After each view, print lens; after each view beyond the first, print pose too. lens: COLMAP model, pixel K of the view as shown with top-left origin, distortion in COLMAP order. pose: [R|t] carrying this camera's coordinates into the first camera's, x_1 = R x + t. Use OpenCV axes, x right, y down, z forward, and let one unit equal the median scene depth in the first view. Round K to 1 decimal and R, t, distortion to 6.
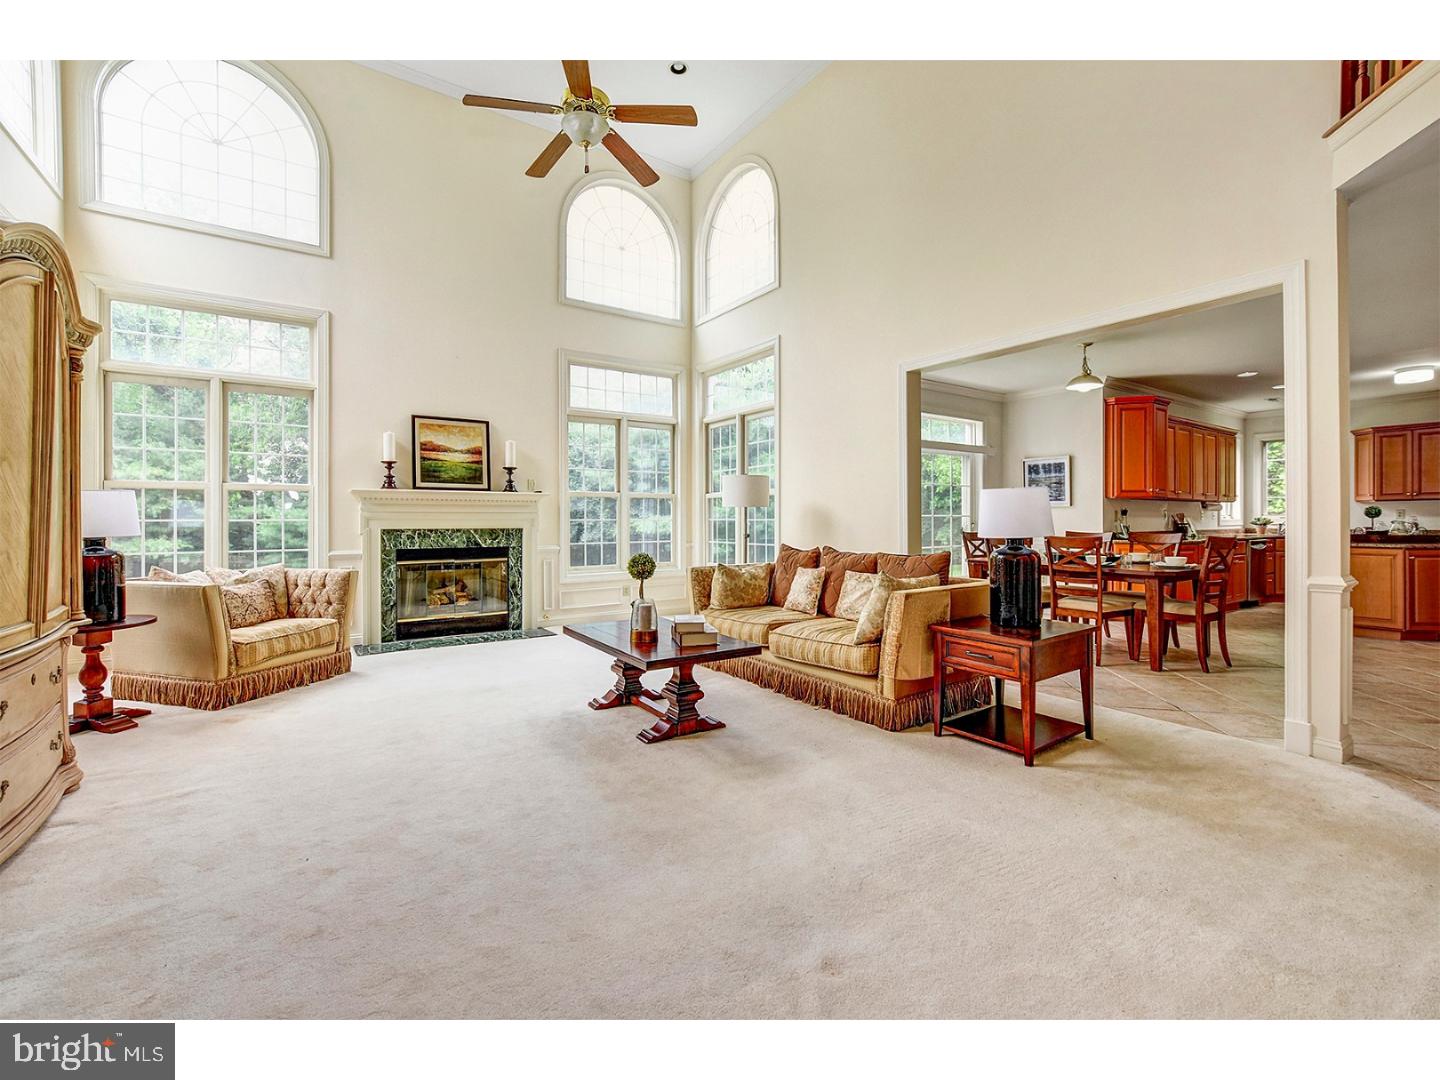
lens RADIAL K [[635.3, 0, 713.3], [0, 635.3, 526.2], [0, 0, 1]] dist [-0.012007, -0.000077]
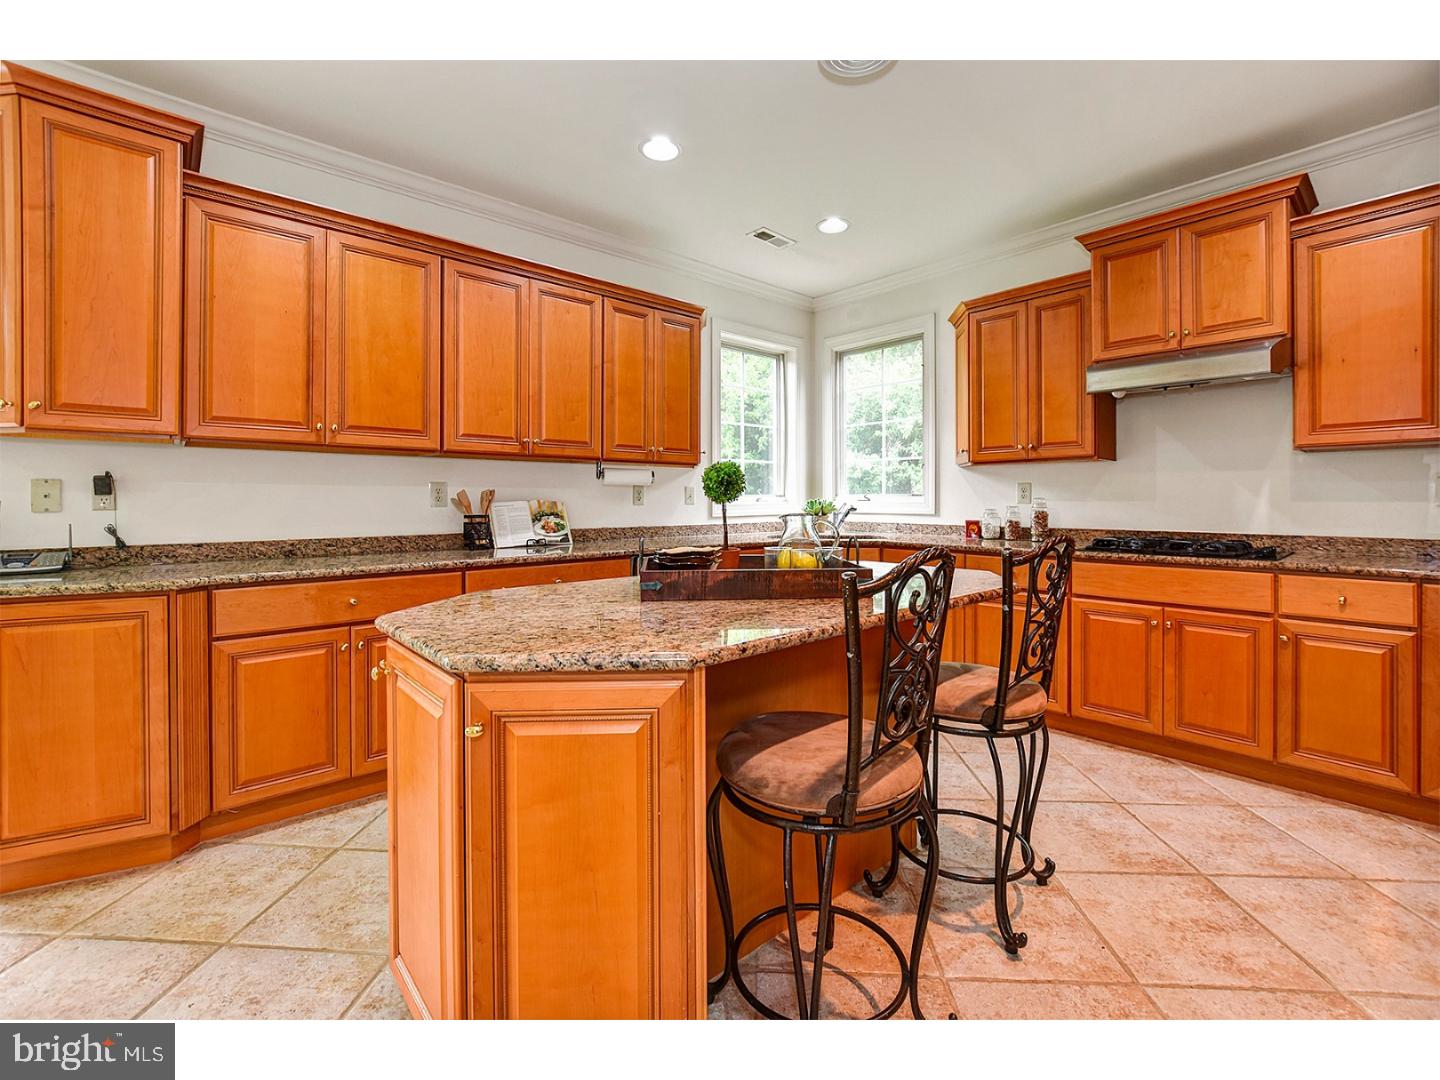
lens RADIAL K [[635.3, 0, 737.0], [0, 635.3, 498.0], [0, 0, 1]] dist [-0.012007, -0.000077]
pose [[0.990117, 0.003327, 0.140207, 1.101956], [-0.001829, 0.999940, -0.010815, -0.014342], [-0.140234, 0.010451, 0.990063, 0.761941]]
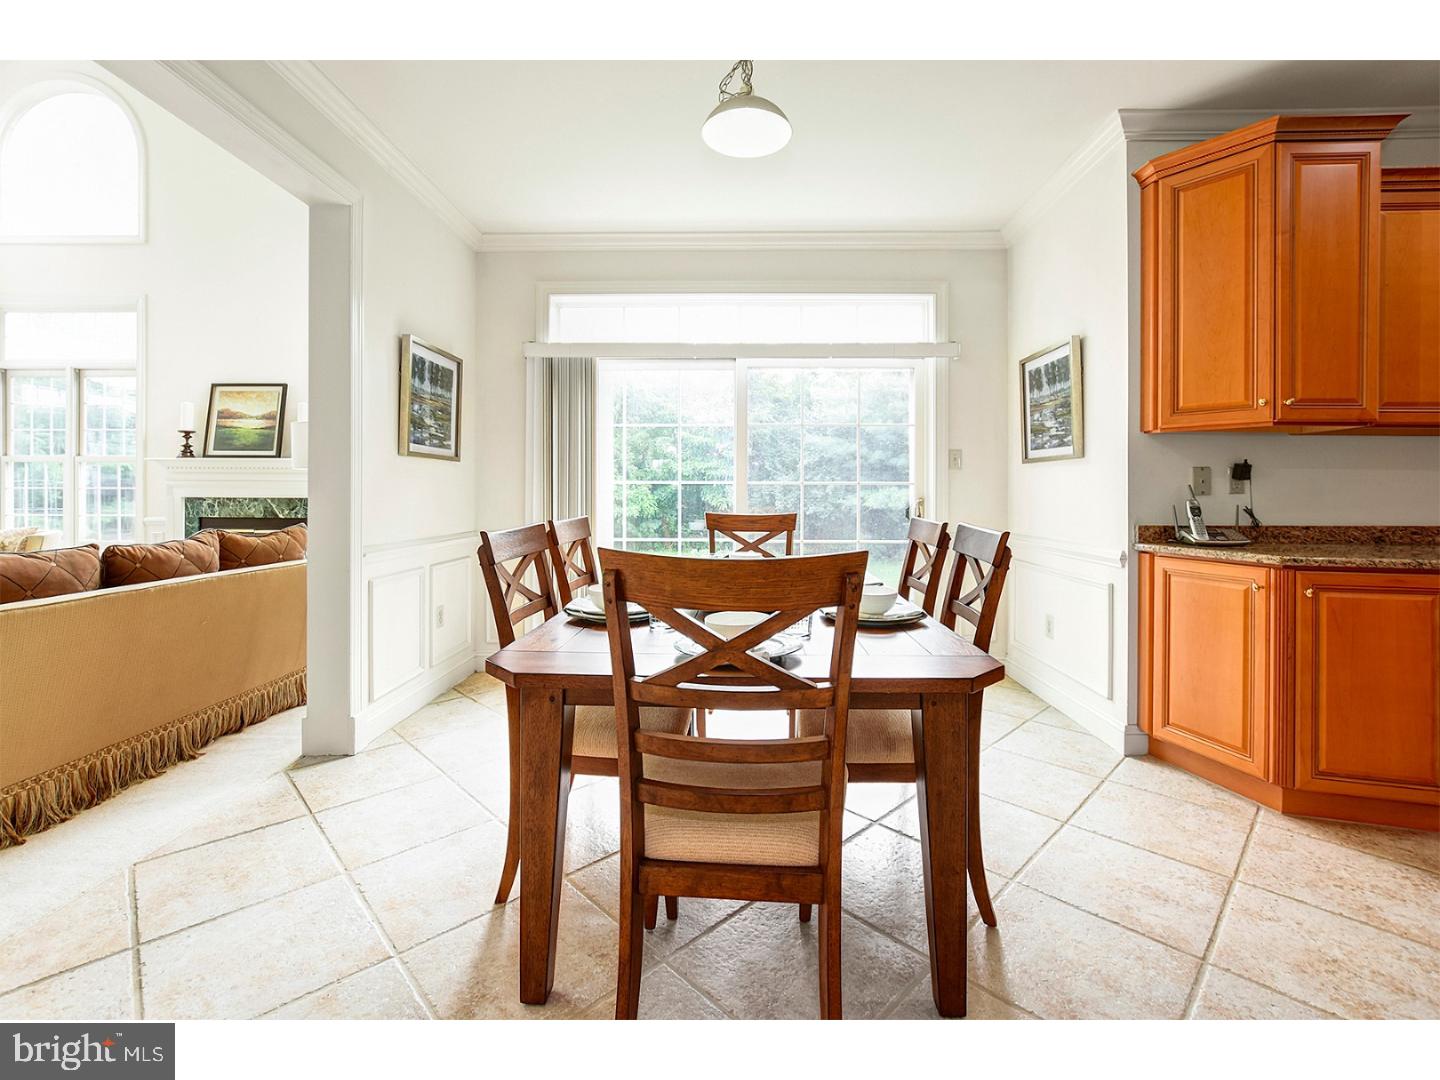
lens RADIAL K [[635.3, 0, 719.6], [0, 635.3, 492.6], [0, 0, 1]] dist [-0.012007, -0.000077]
pose [[0.815533, 0.004383, -0.578694, 0.733370], [-0.010656, 0.999916, -0.007444, -0.004158], [0.578612, 0.012238, 0.815511, 0.630109]]
